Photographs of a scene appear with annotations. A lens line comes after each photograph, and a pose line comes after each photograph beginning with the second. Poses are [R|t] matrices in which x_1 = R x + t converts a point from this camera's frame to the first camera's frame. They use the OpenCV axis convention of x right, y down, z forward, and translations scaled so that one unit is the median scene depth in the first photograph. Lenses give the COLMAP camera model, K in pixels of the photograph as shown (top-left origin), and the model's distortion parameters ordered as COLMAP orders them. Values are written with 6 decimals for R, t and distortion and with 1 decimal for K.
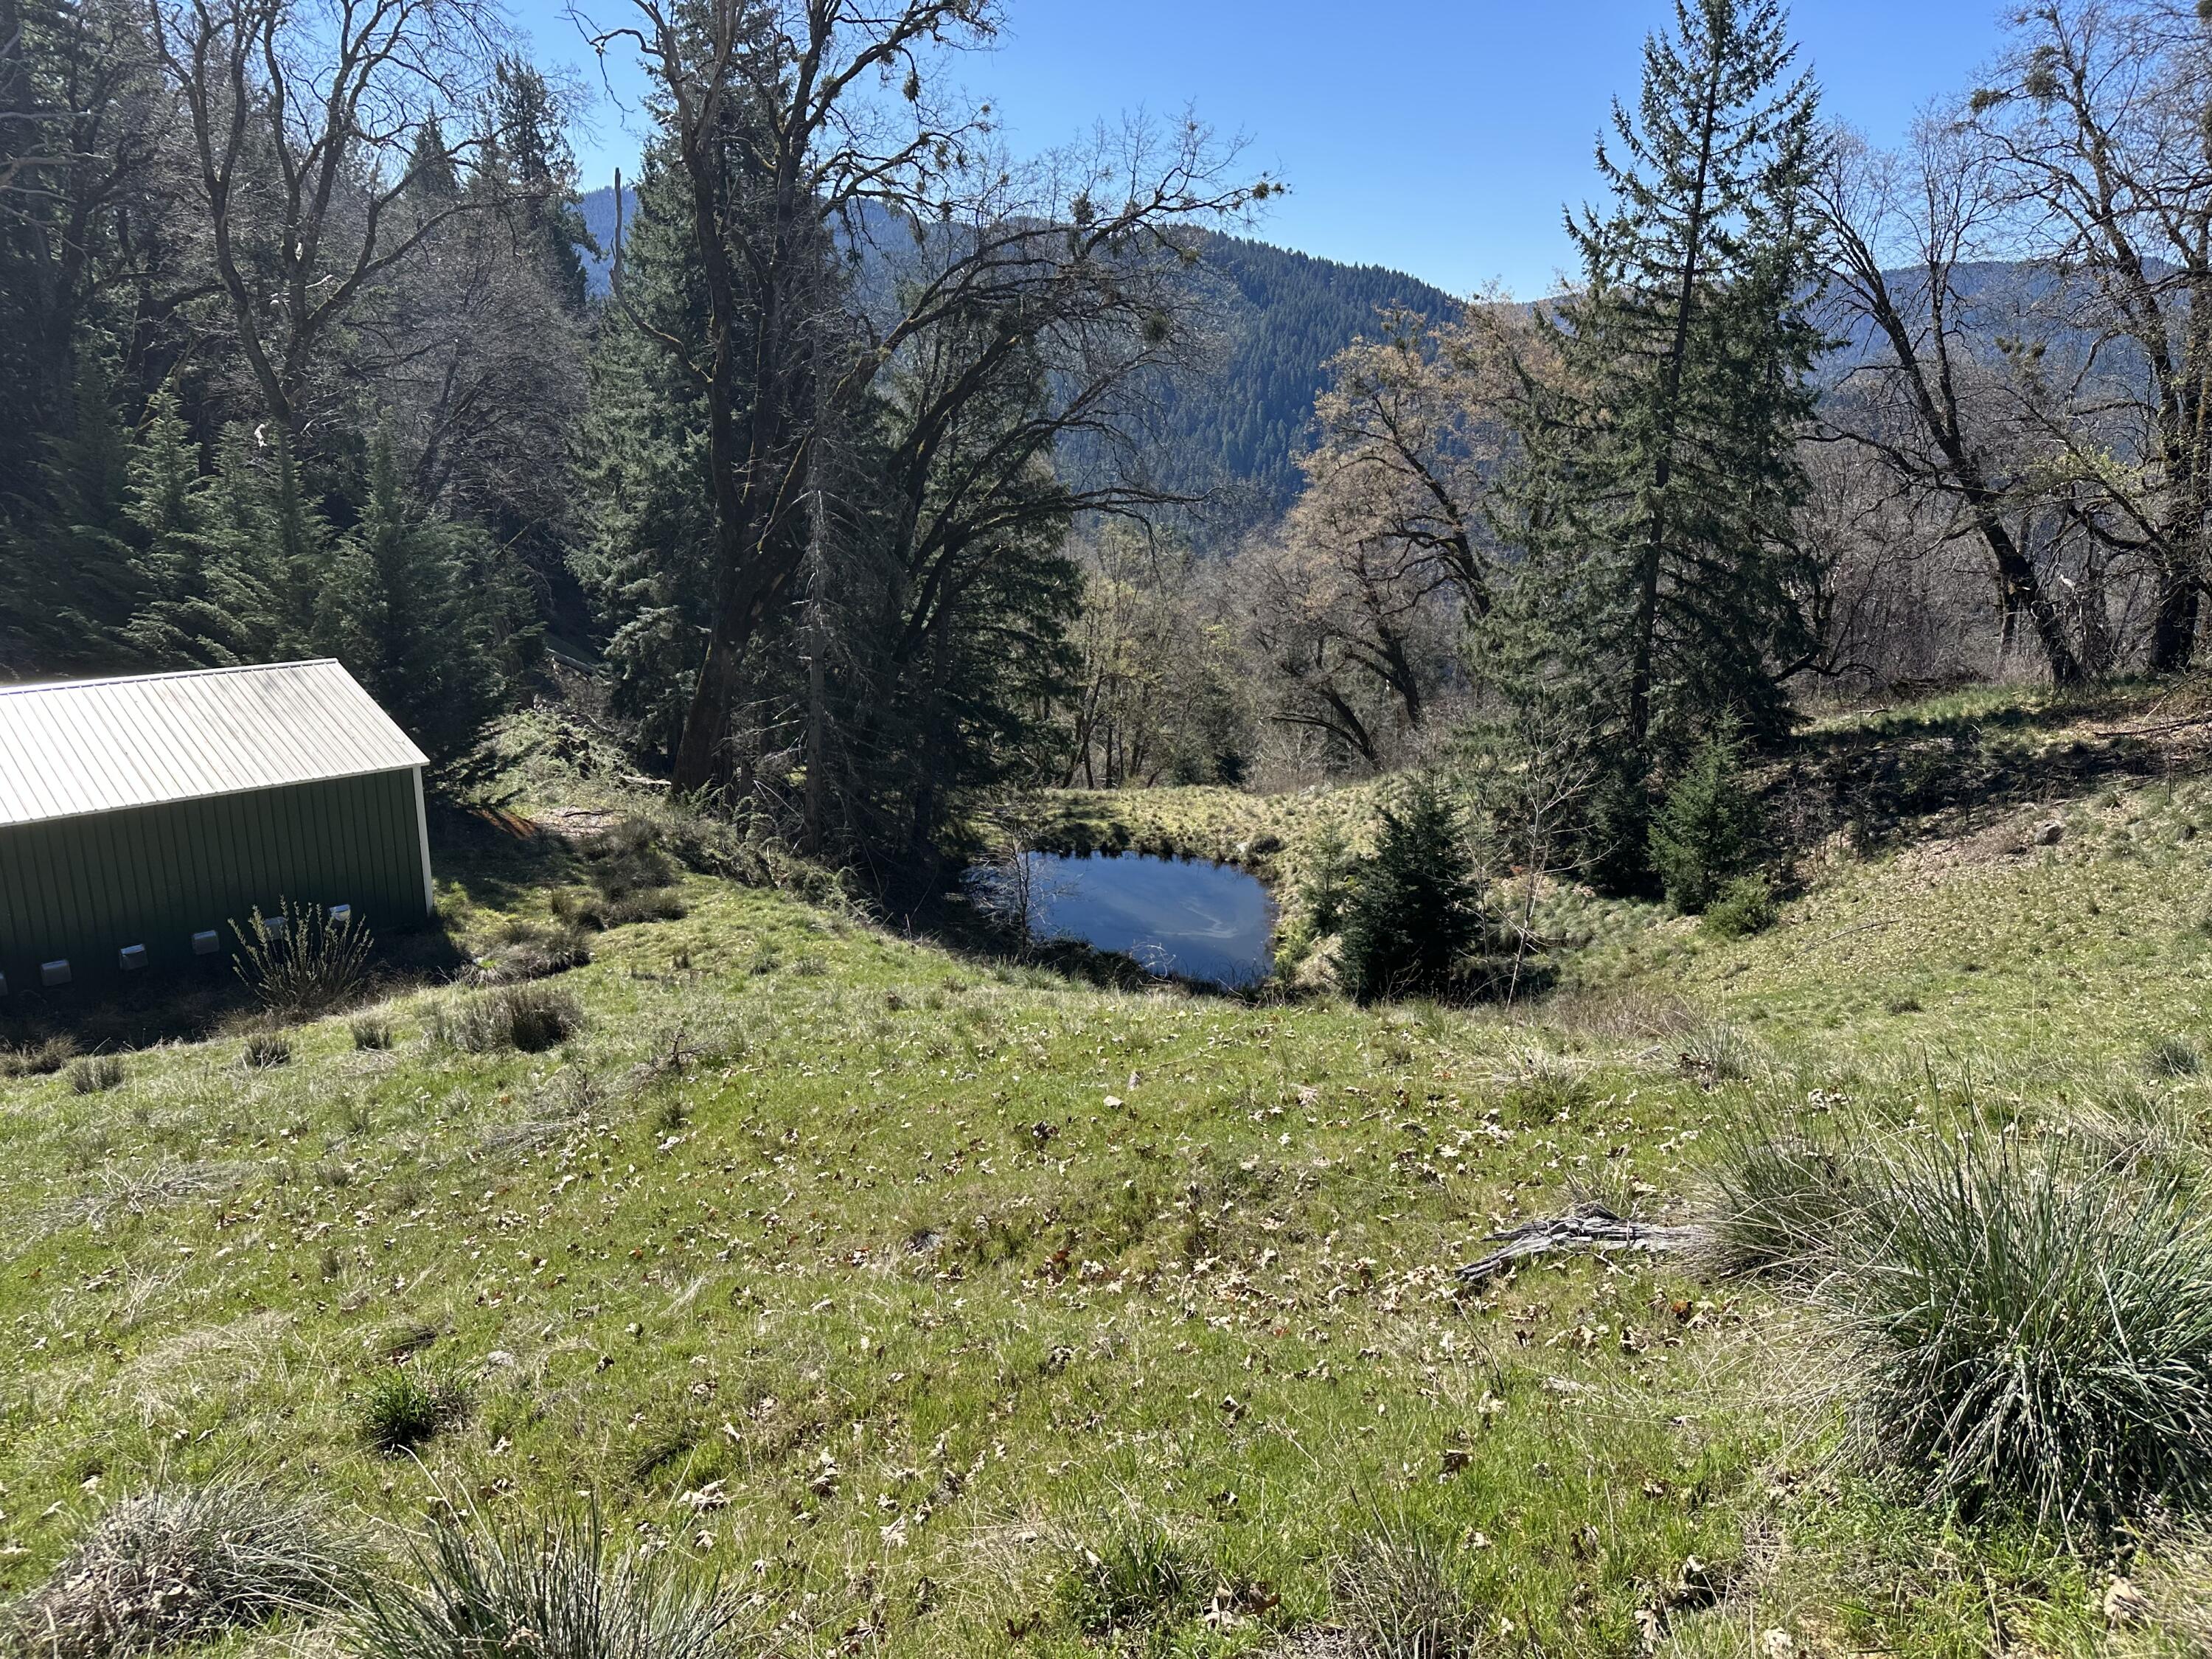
lens RADIAL K [[1524.9, 0, 1111.4], [0, 1524.9, 832.4], [0, 0, 1]] dist [-0.002737, -0.006407]
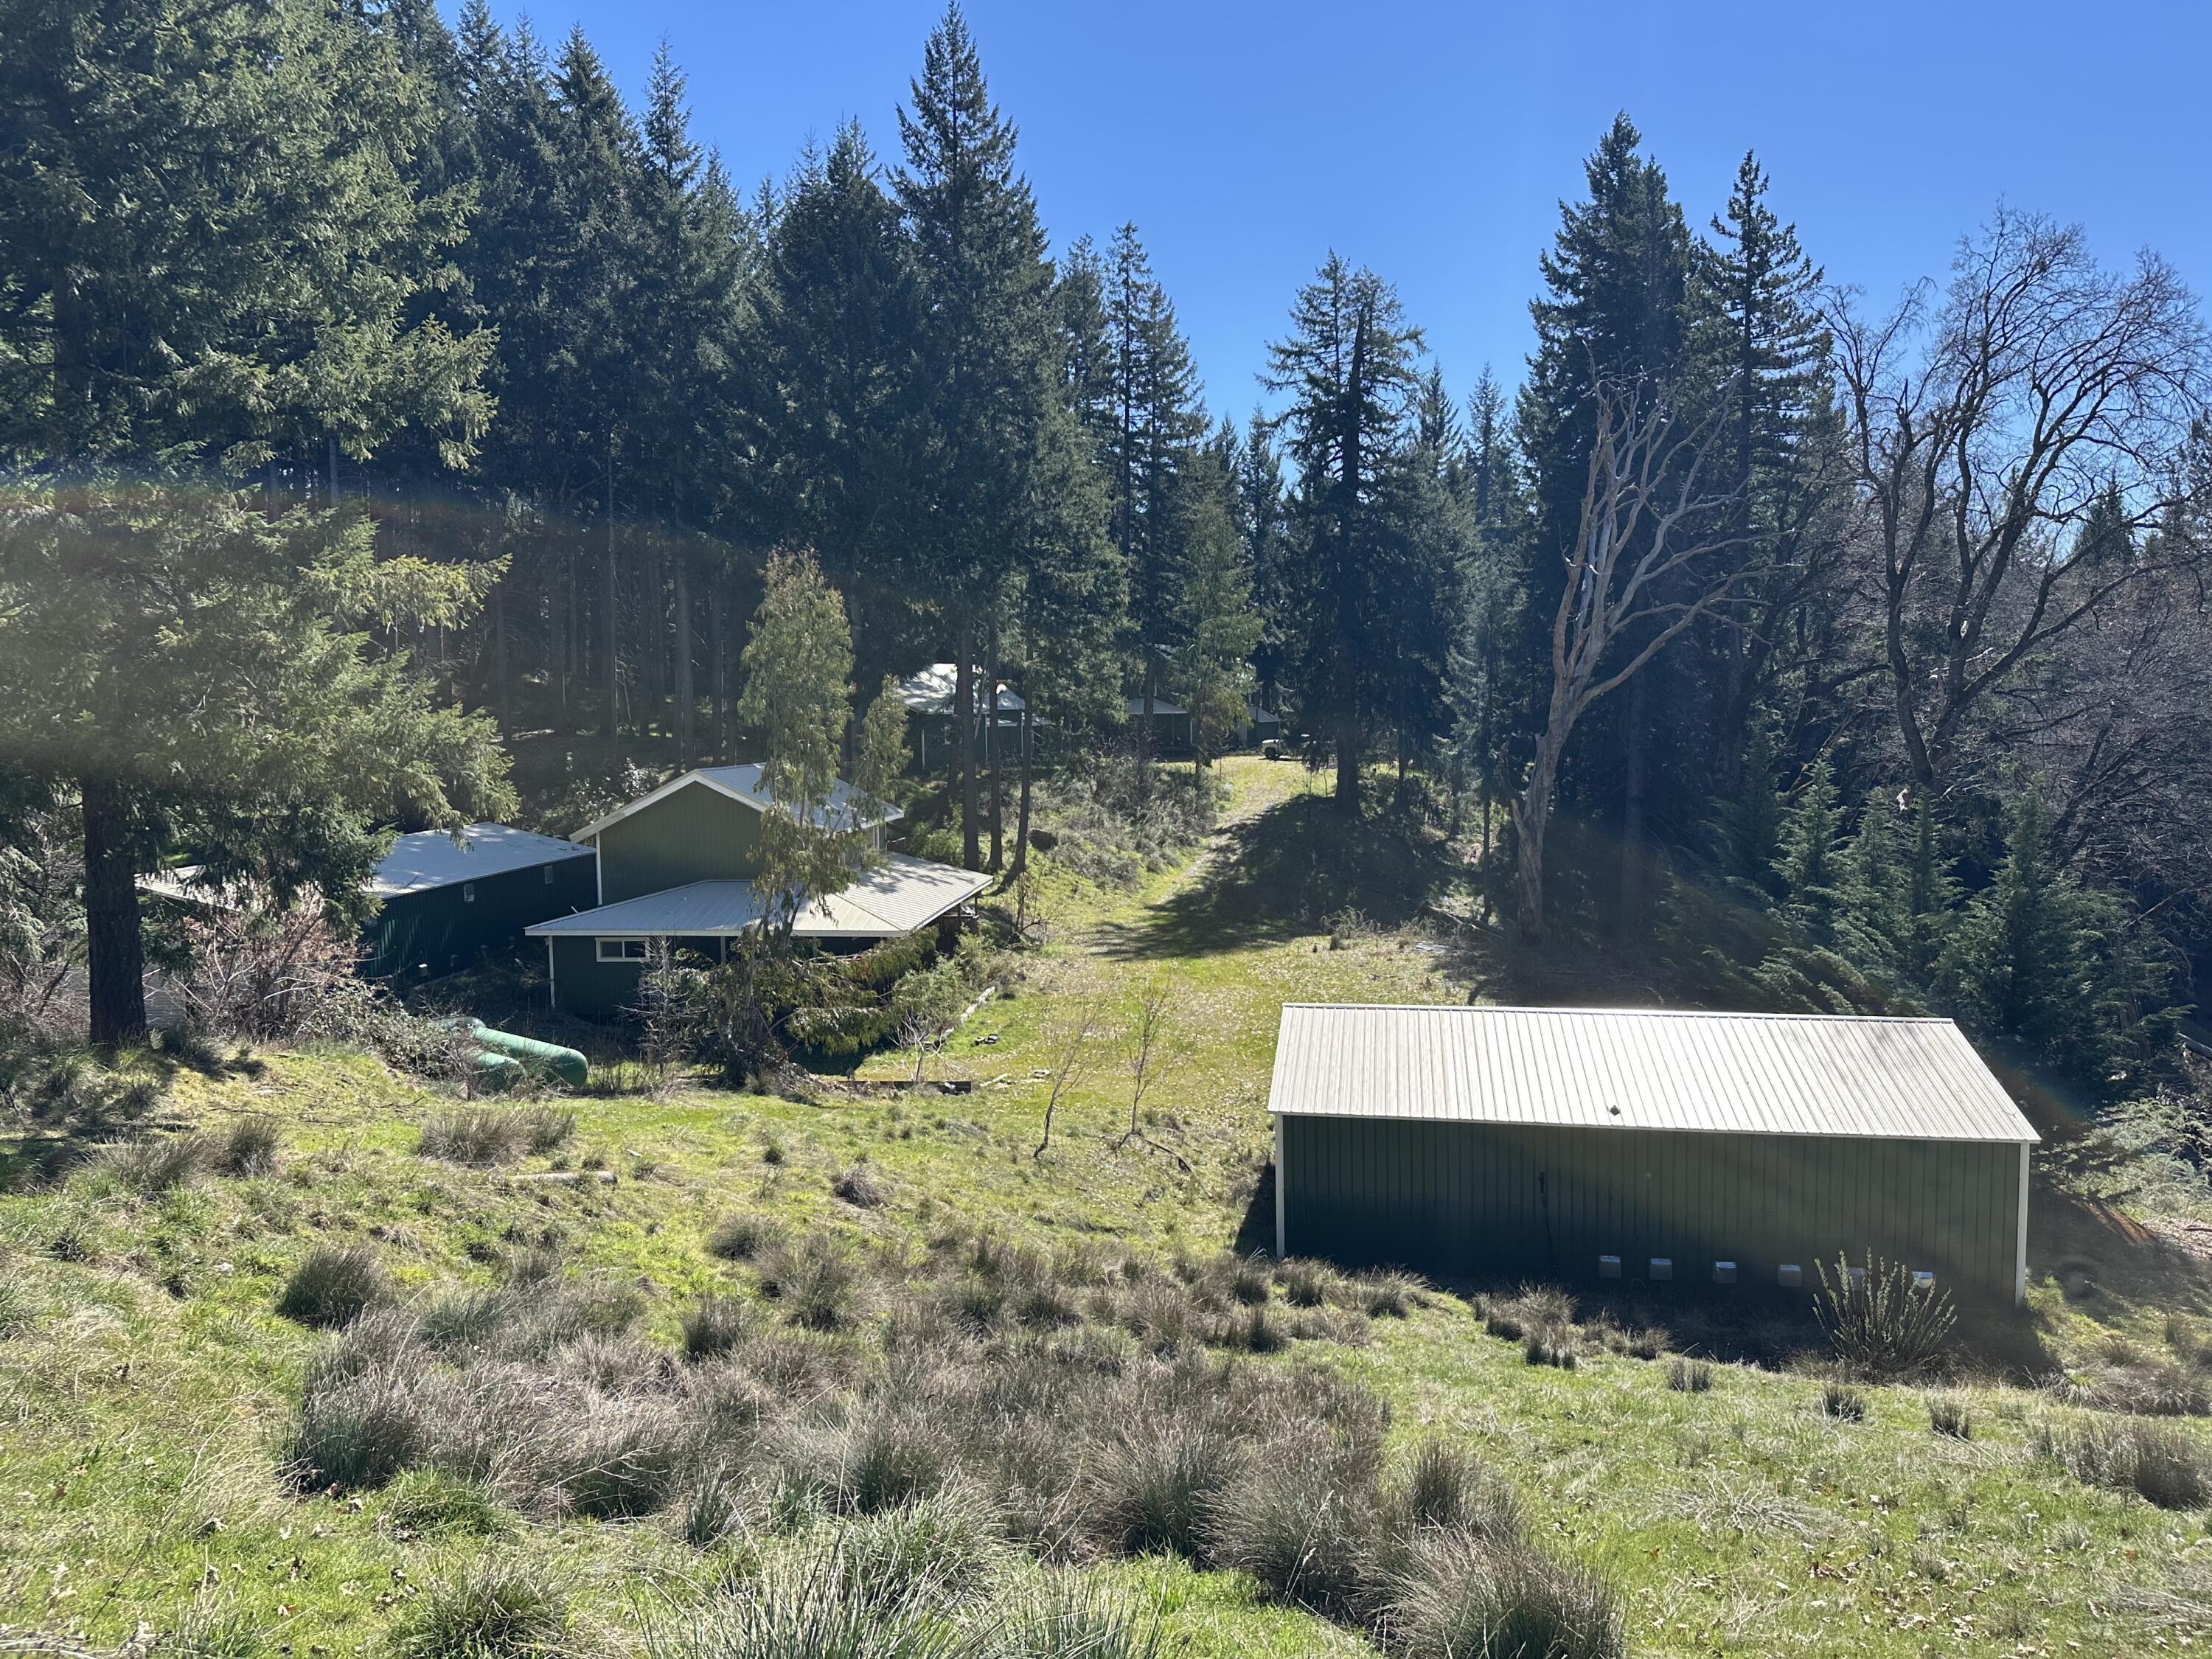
lens RADIAL K [[1524.9, 0, 1111.4], [0, 1524.9, 832.4], [0, 0, 1]] dist [-0.002737, -0.006407]
pose [[0.581968, 0.017815, -0.813016, -0.024663], [-0.203478, 0.971148, -0.124373, 0.002149], [0.787343, 0.237812, 0.568802, -0.020314]]
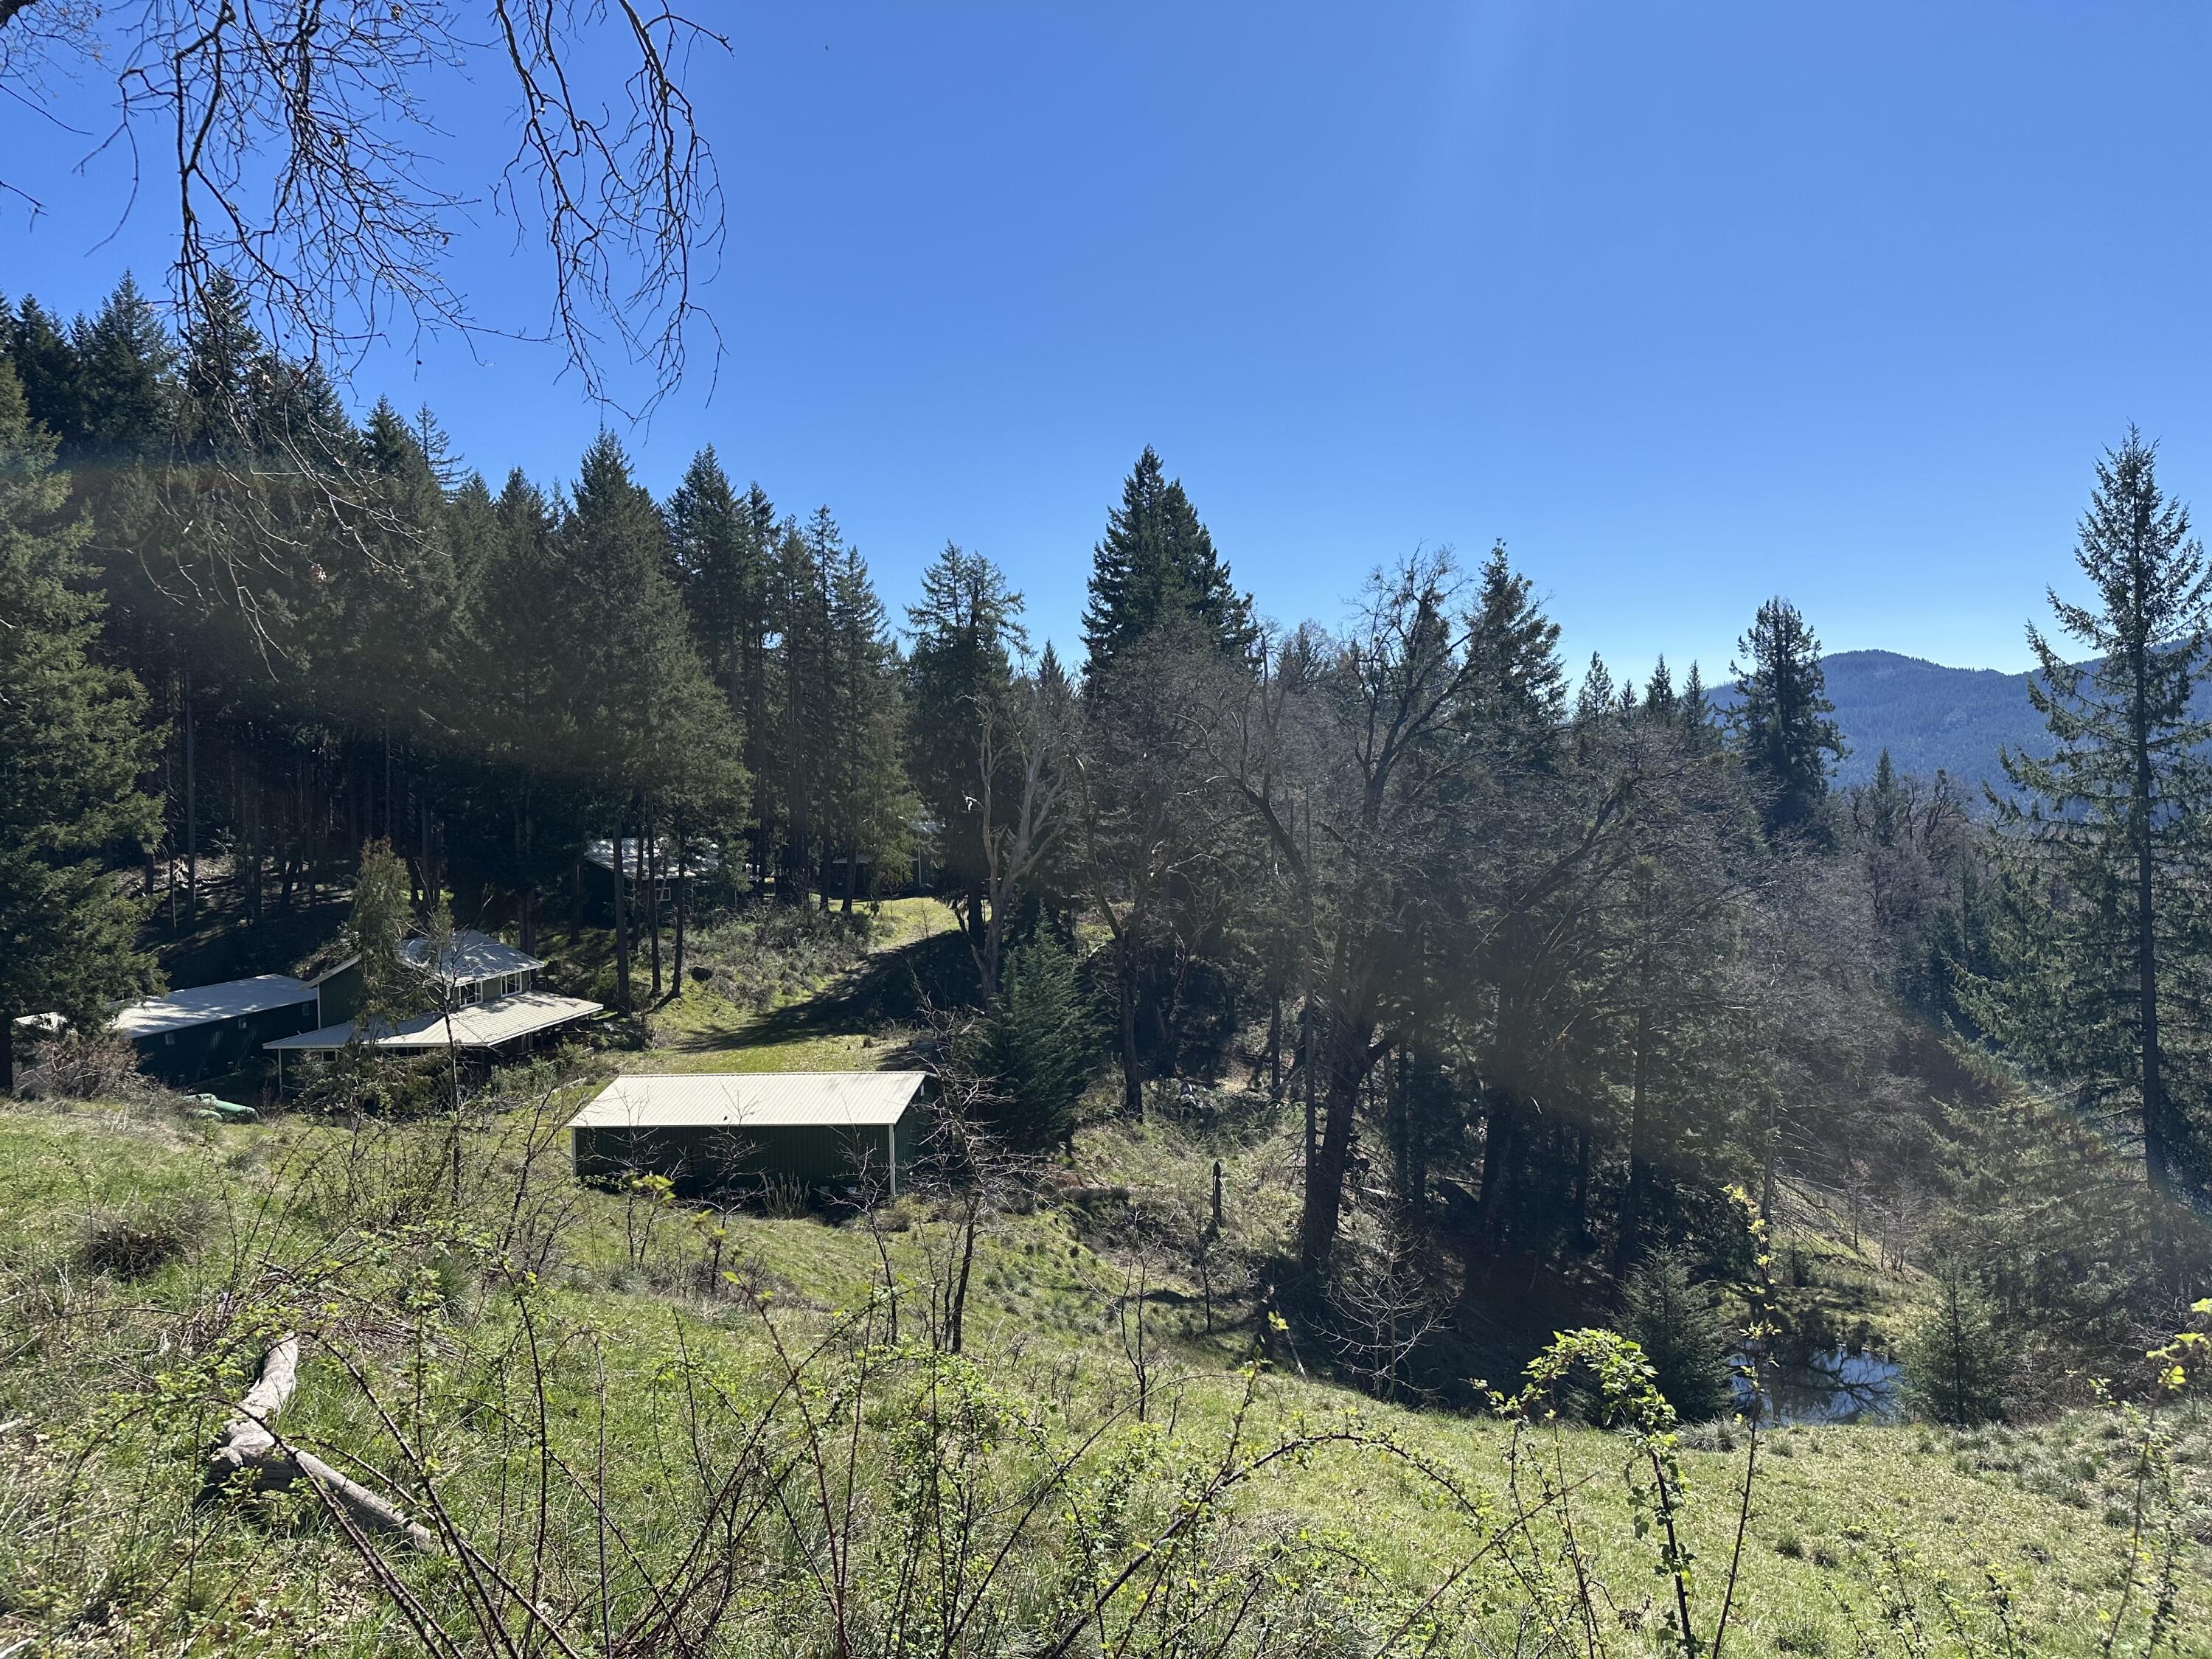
lens RADIAL K [[1365.0, 0, 1106.0], [0, 1365.0, 829.5], [0, 0, 1]] dist [-0.000343, -0.042598]
pose [[0.655383, -0.059169, -0.752975, 1.117761], [-0.166710, 0.961007, -0.220620, -0.060310], [0.736668, 0.270119, 0.619964, -0.055077]]
